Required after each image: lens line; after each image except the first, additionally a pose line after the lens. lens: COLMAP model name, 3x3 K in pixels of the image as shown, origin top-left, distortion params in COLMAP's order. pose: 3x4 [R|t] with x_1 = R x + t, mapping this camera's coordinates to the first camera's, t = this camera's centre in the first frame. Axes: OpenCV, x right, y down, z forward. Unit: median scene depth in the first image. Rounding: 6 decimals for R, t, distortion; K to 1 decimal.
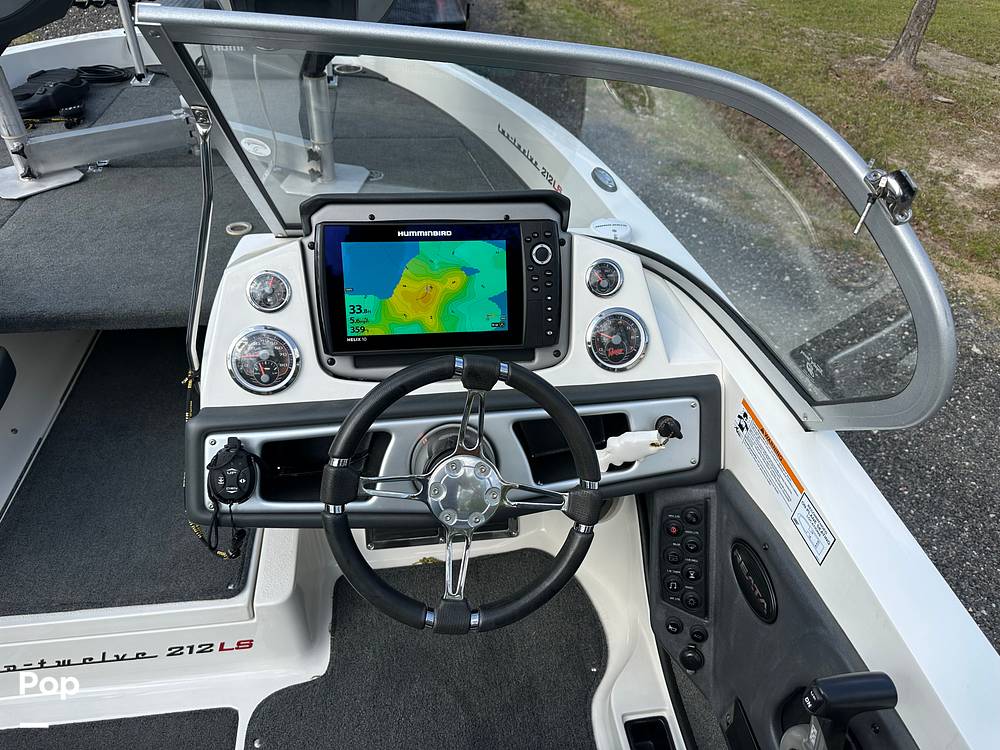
lens RADIAL K [[699.0, 0, 500.2], [0, 699.0, 381.7], [0, 0, 1]] dist [0.029350, -0.039546]
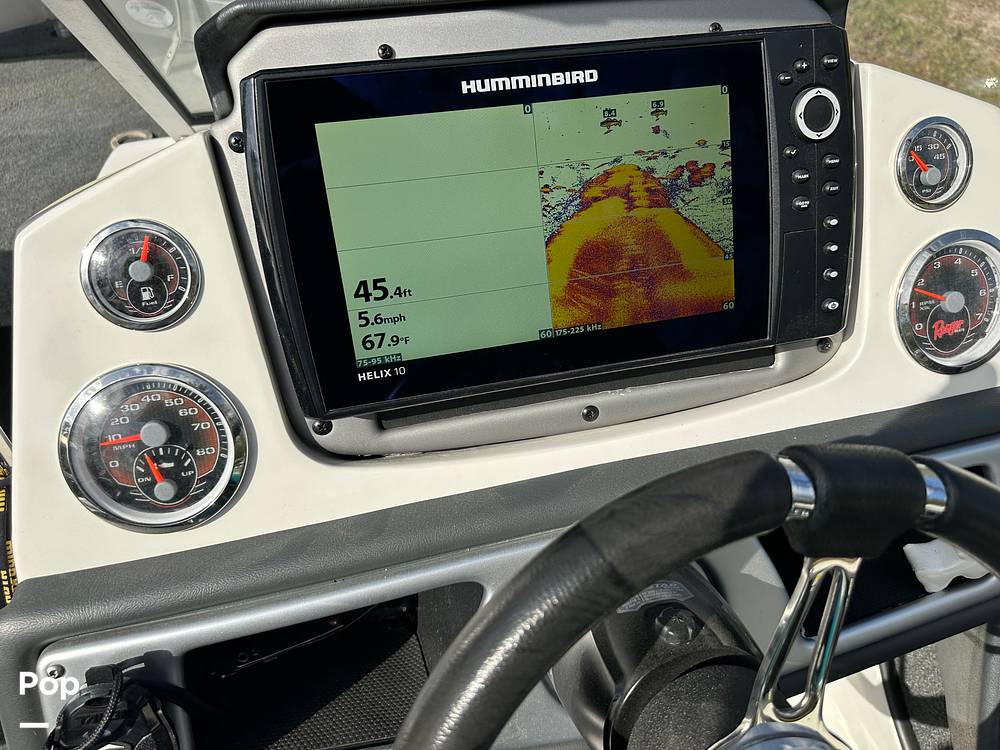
lens RADIAL K [[720.0, 0, 500.0], [0, 720.0, 375.0], [0, 0, 1]] dist [-0.025827, -0.001205]
pose [[0.995103, -0.096148, 0.022946, -0.133992], [0.093092, 0.989615, 0.109530, -0.088467], [-0.033239, -0.106858, 0.993719, 0.538840]]
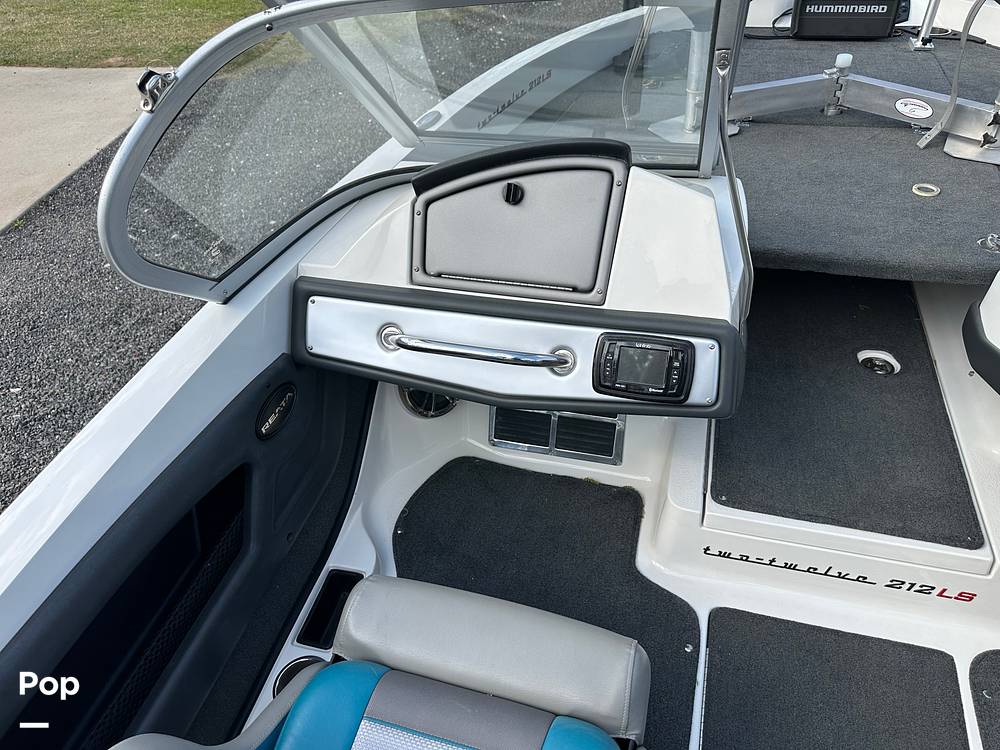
lens RADIAL K [[699.0, 0, 500.2], [0, 699.0, 381.7], [0, 0, 1]] dist [0.029350, -0.039546]
pose [[0.910802, 0.179003, -0.372017, -0.791639], [-0.165126, 0.983847, 0.069123, 0.129558], [0.378381, -0.001527, 0.925649, -0.243086]]
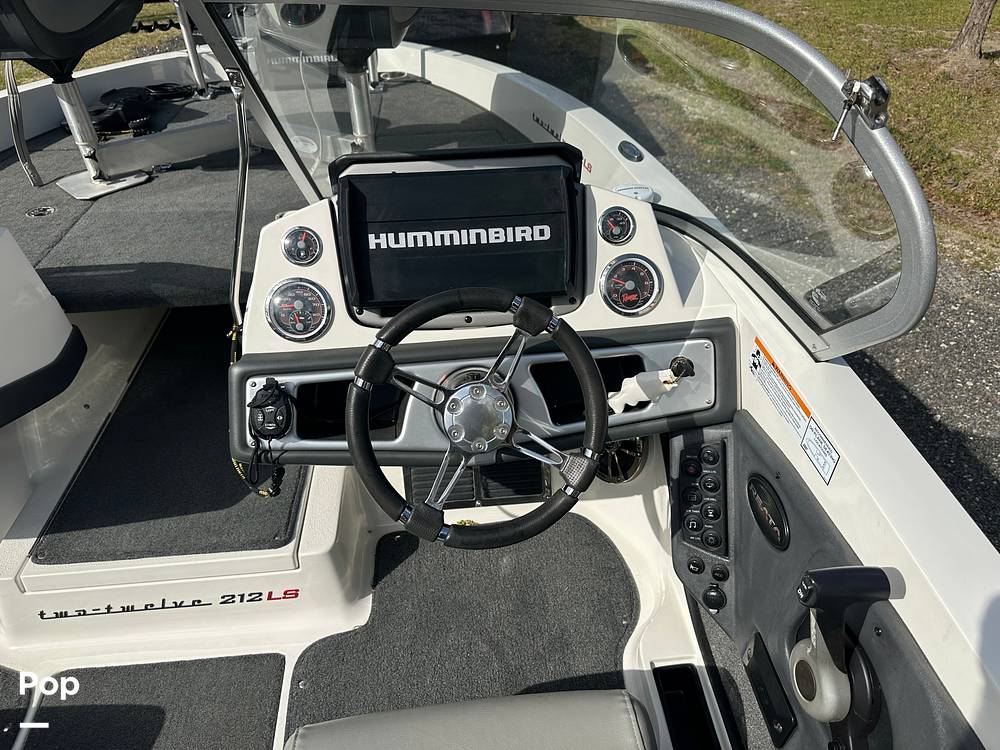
lens RADIAL K [[699.0, 0, 500.2], [0, 699.0, 381.7], [0, 0, 1]] dist [0.029350, -0.039546]
pose [[0.996178, -0.019955, -0.085038, 0.058122], [0.017889, 0.999528, -0.024987, 0.102634], [0.085497, 0.023370, 0.996064, -0.045896]]
